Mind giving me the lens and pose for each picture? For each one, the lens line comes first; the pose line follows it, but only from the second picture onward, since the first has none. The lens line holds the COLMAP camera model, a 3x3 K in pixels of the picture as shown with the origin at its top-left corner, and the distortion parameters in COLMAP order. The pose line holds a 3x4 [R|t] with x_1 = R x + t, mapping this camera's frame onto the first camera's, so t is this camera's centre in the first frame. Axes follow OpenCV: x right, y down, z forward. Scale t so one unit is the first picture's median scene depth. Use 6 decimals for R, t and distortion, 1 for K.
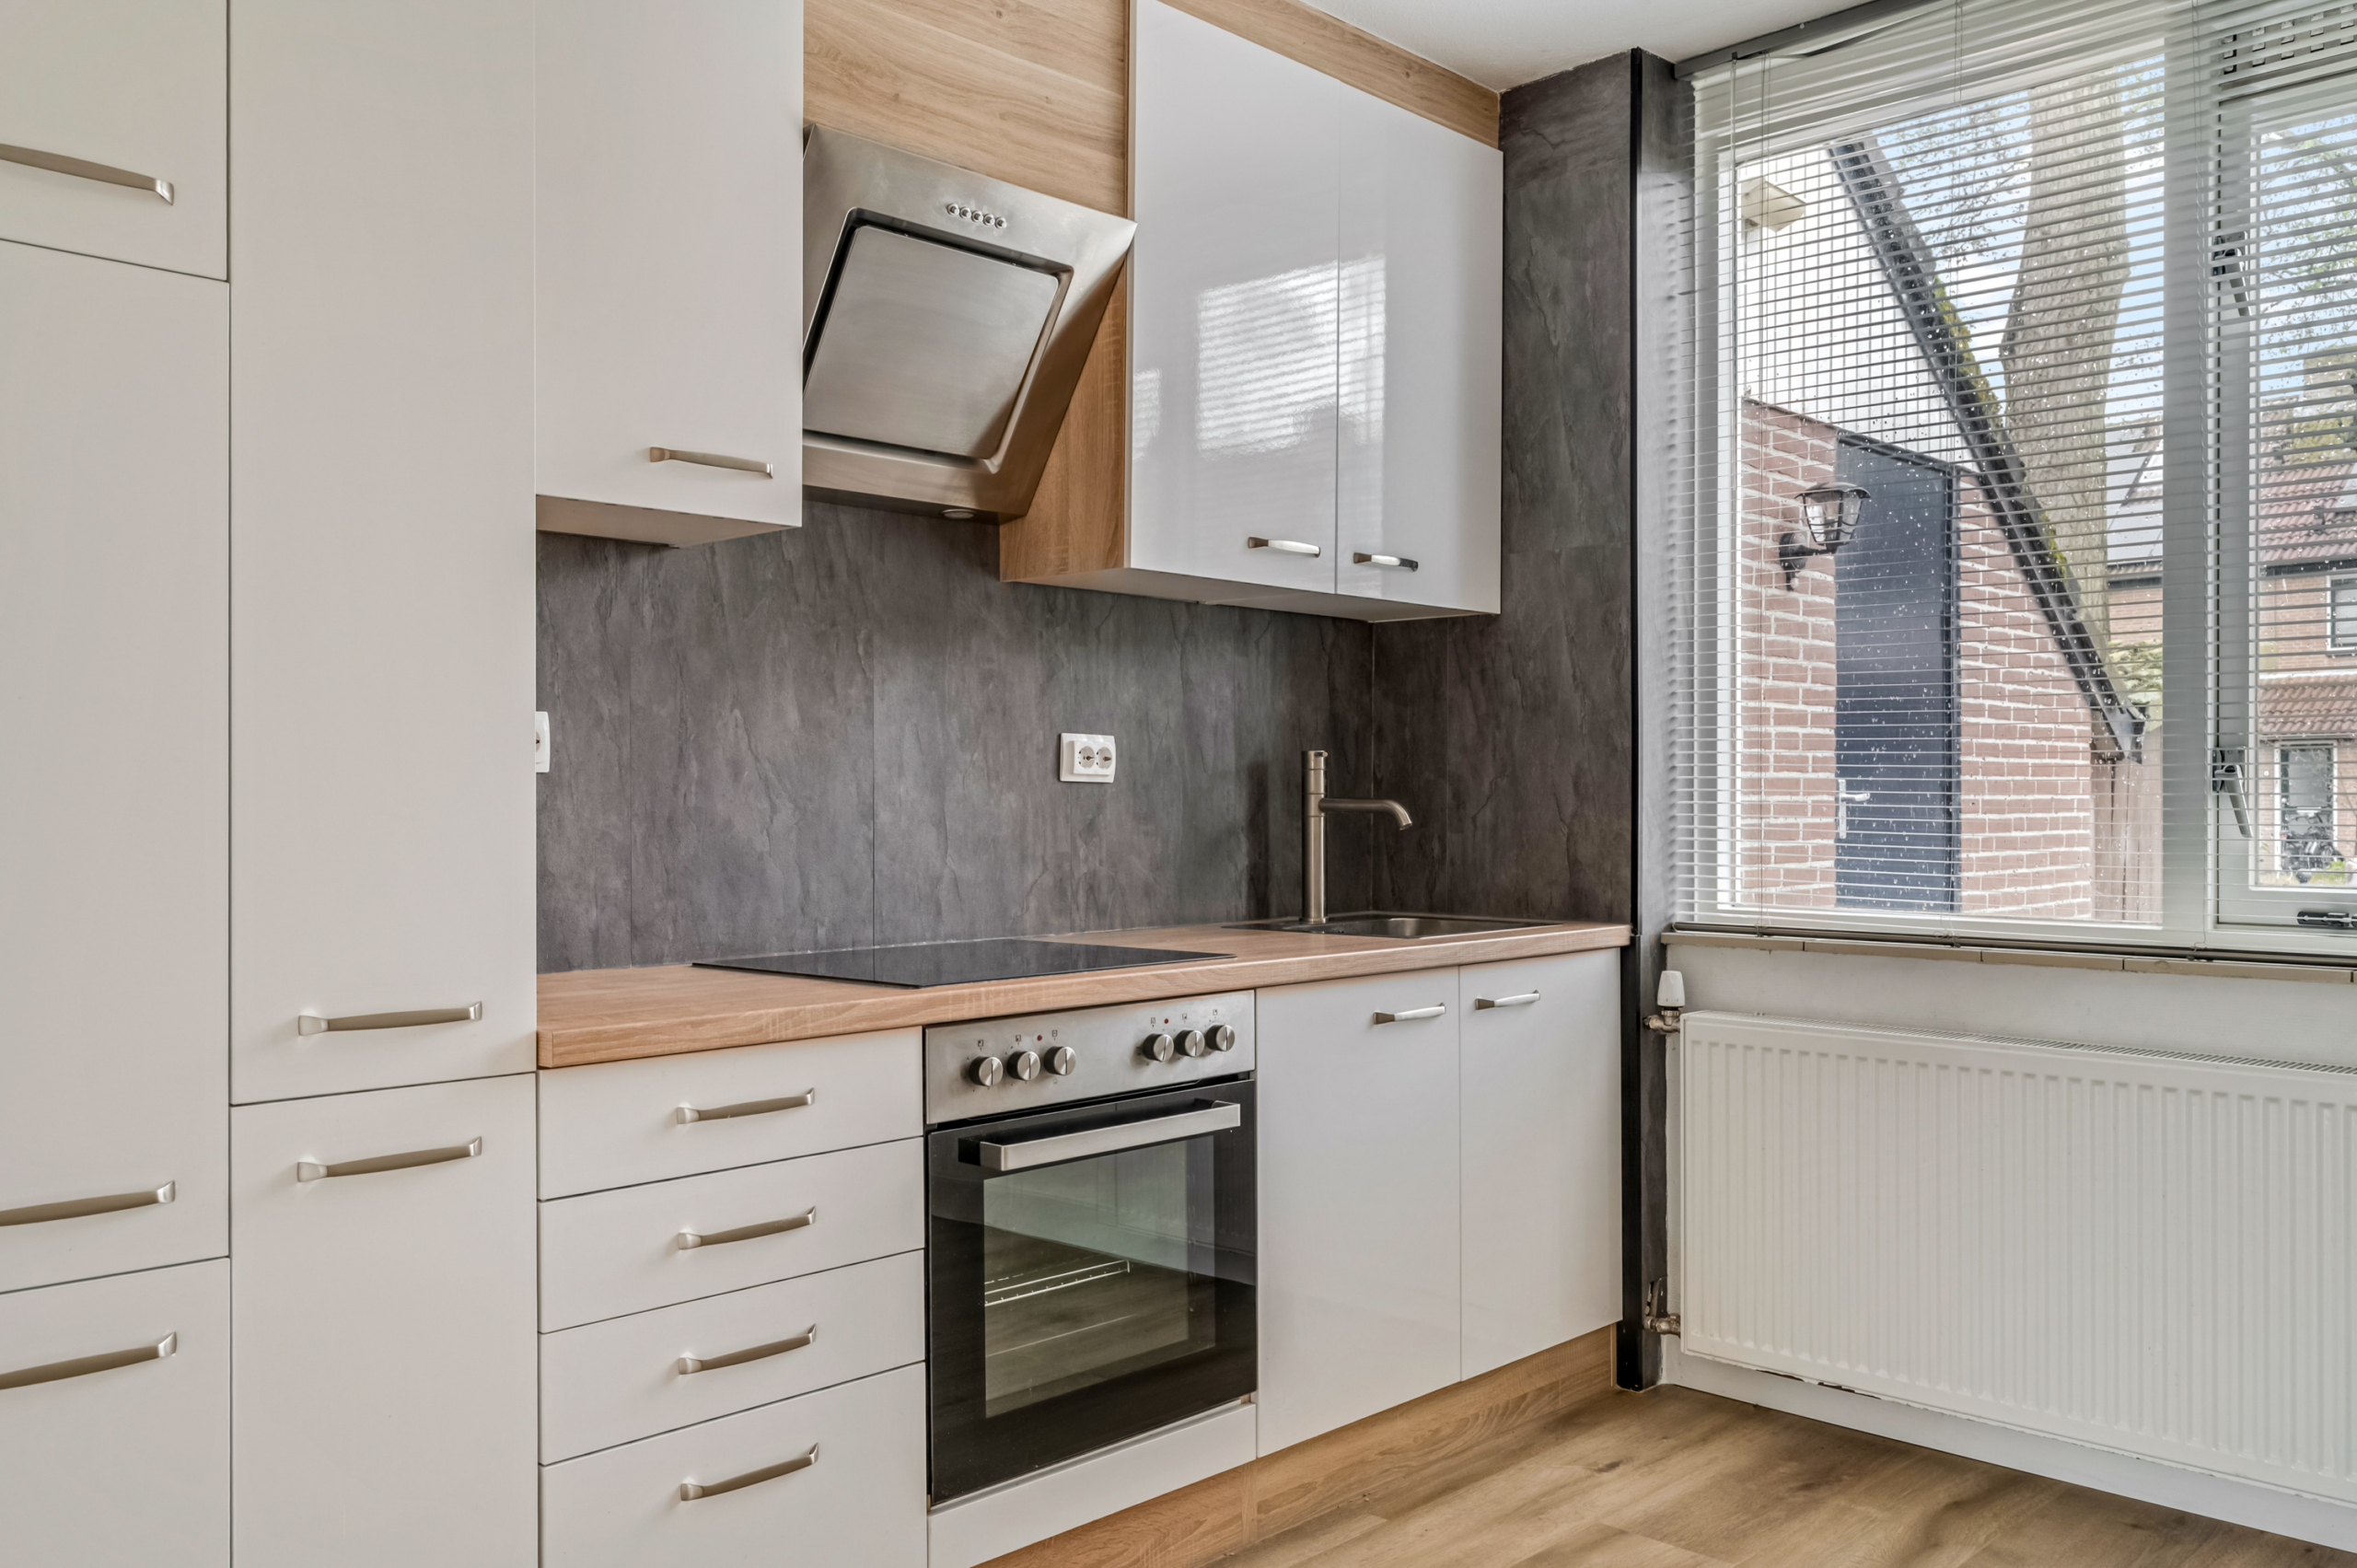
lens RADIAL K [[1863.3, 0, 1173.0], [0, 1863.3, 798.9], [0, 0, 1]] dist [0.006153, 0.001901]
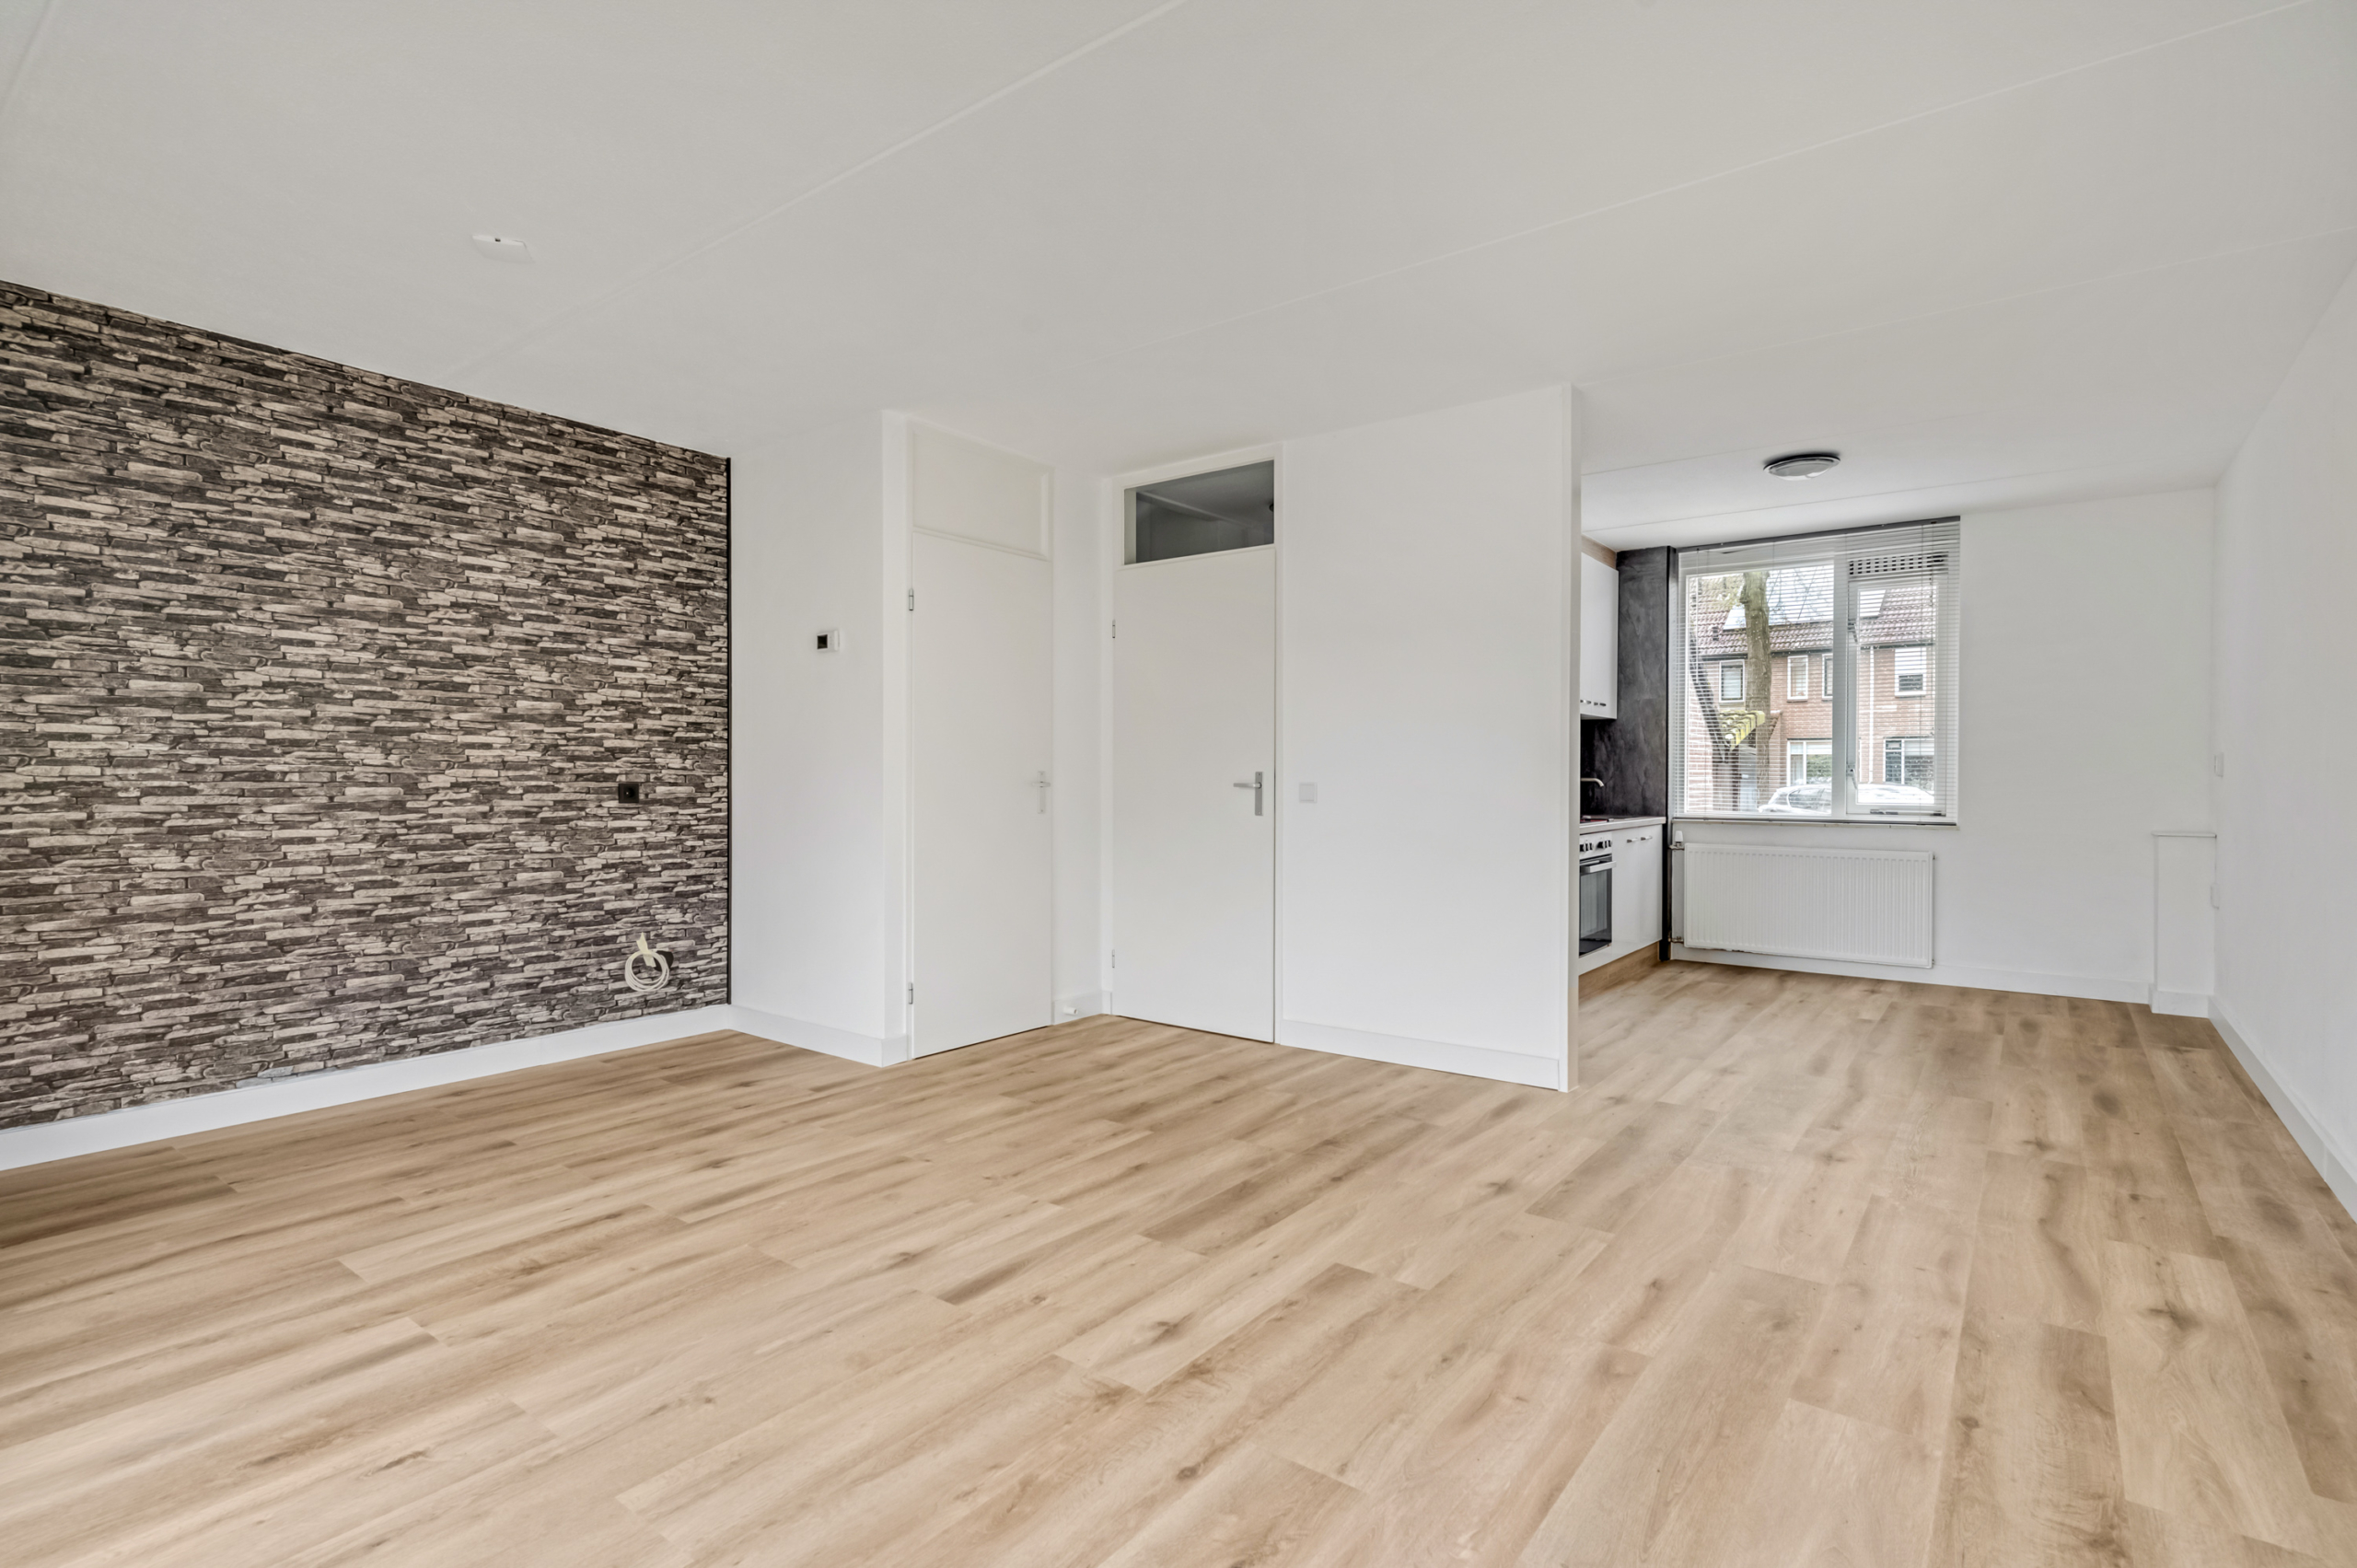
lens RADIAL K [[1127.6, 0, 1176.1], [0, 1127.6, 790.9], [0, 0, 1]] dist [-0.000157, -0.000072]
pose [[0.991856, -0.002958, 0.127327, -0.955837], [0.002105, 0.999974, 0.006833, 0.008662], [-0.127344, -0.006510, 0.991837, -0.938249]]
